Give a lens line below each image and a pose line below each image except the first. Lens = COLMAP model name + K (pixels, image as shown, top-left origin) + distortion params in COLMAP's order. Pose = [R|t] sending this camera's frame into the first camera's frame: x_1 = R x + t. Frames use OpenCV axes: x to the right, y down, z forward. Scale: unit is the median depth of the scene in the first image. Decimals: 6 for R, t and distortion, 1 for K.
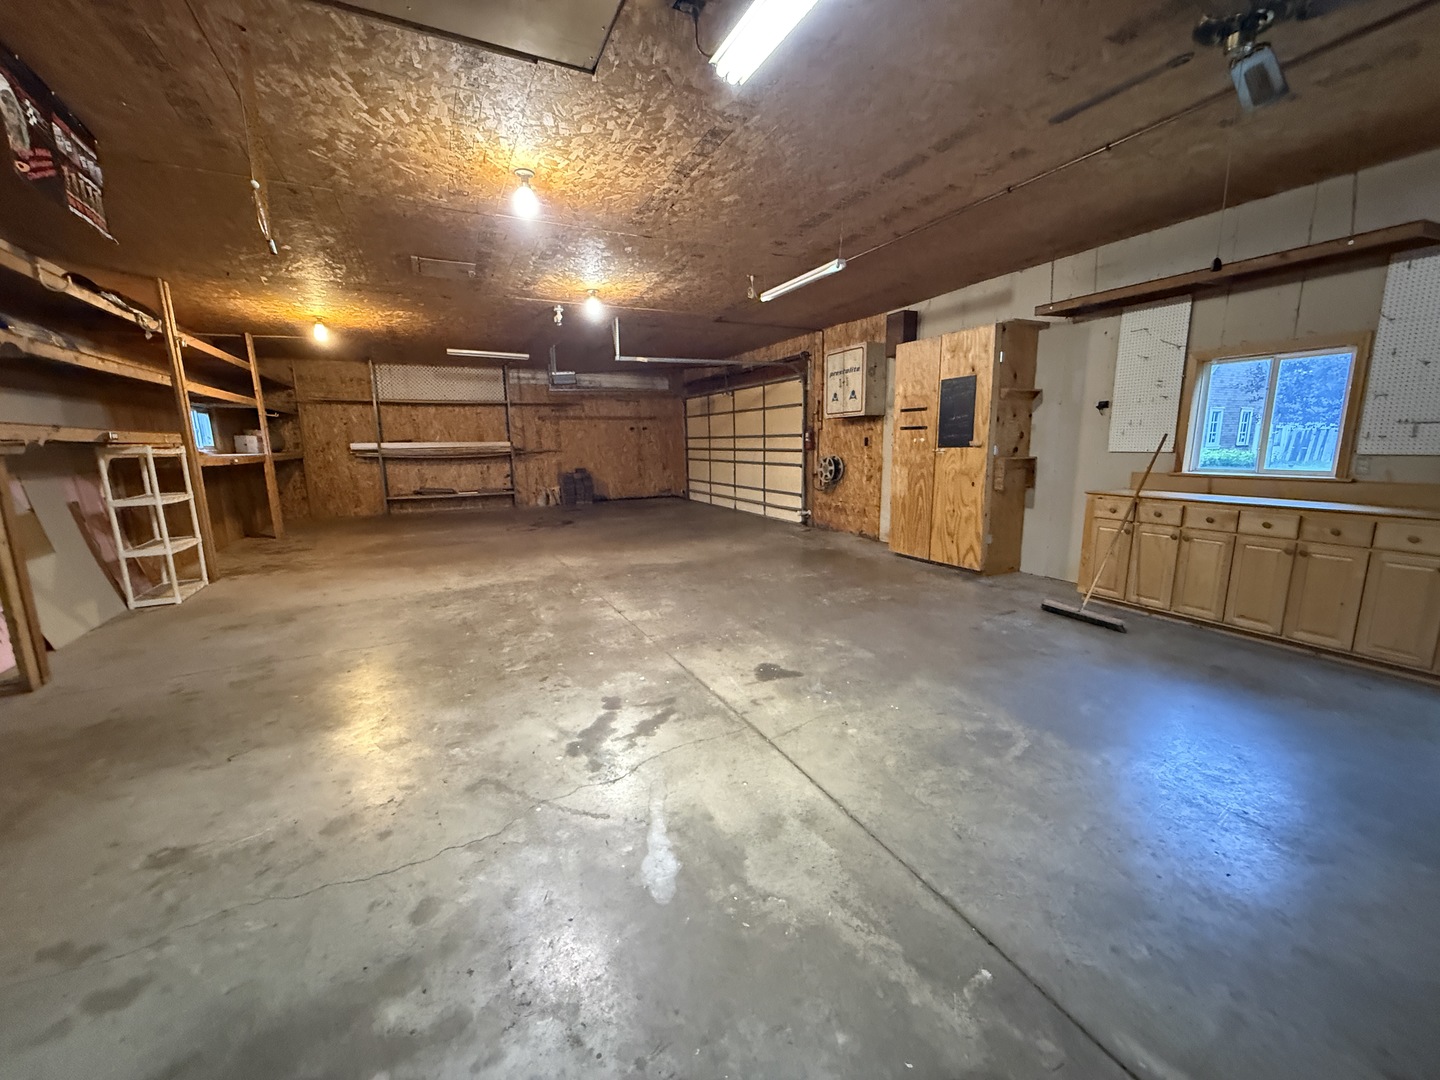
lens RADIAL K [[571.7, 0, 719.4], [0, 571.7, 543.1], [0, 0, 1]] dist [-0.000119, -0.000342]
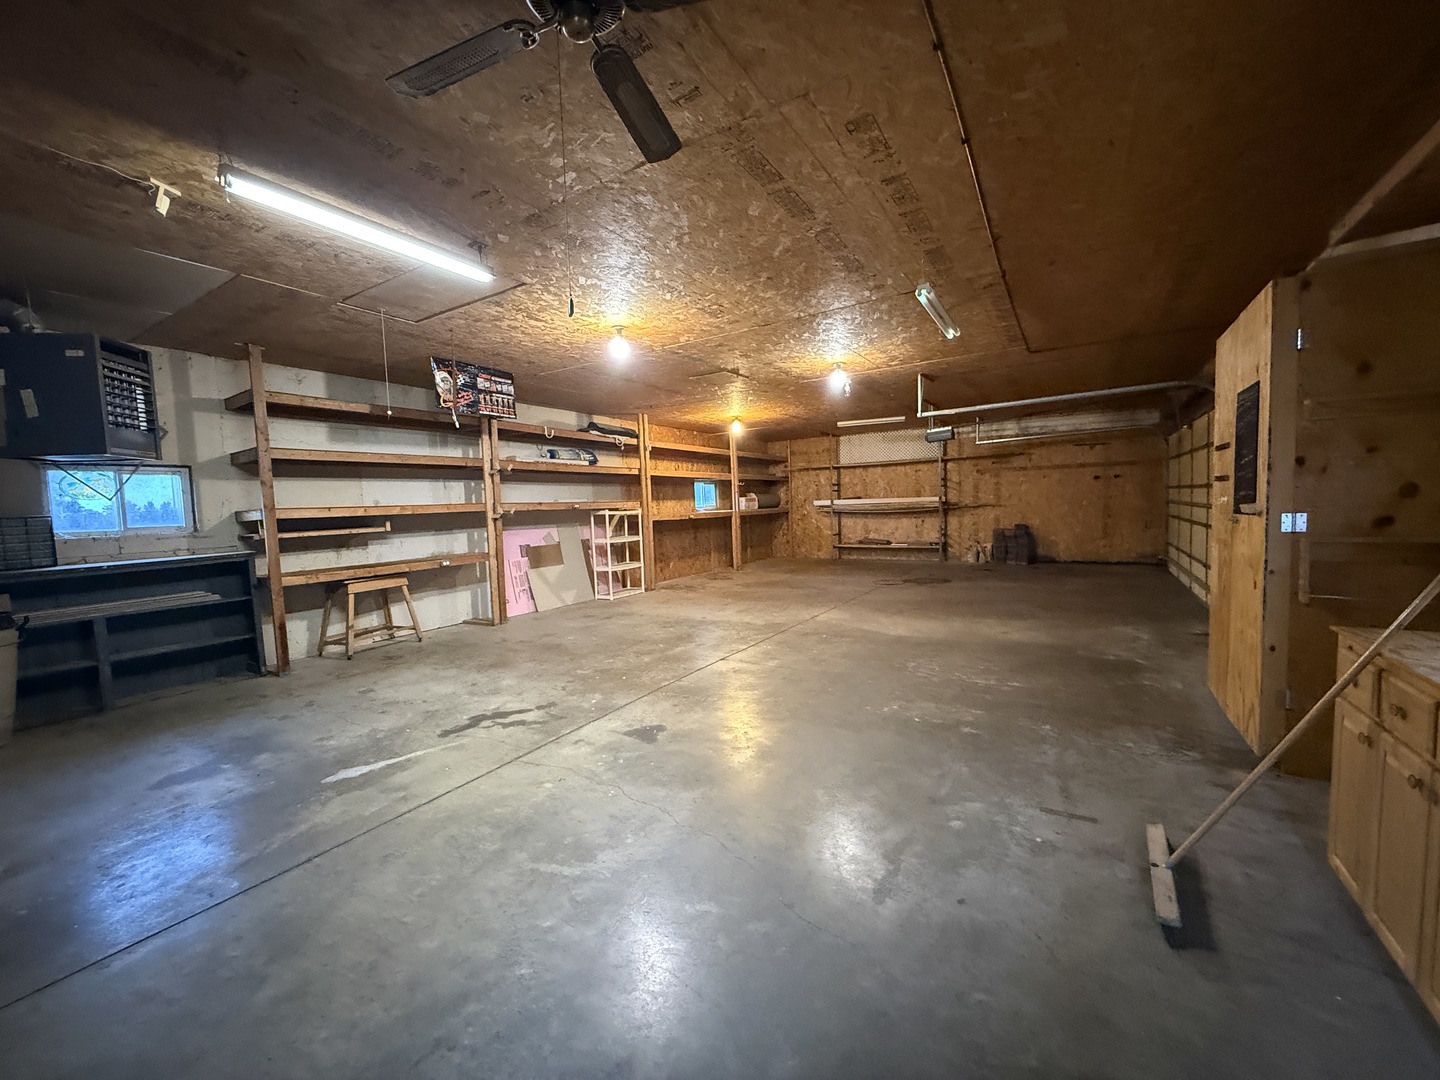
lens RADIAL K [[571.7, 0, 719.3], [0, 571.7, 543.6], [0, 0, 1]] dist [-0.000119, -0.000342]
pose [[0.530797, 0.054532, -0.845743, 0.634135], [-0.122302, 0.992411, -0.012769, -0.075597], [0.838628, 0.110214, 0.533438, 0.311444]]
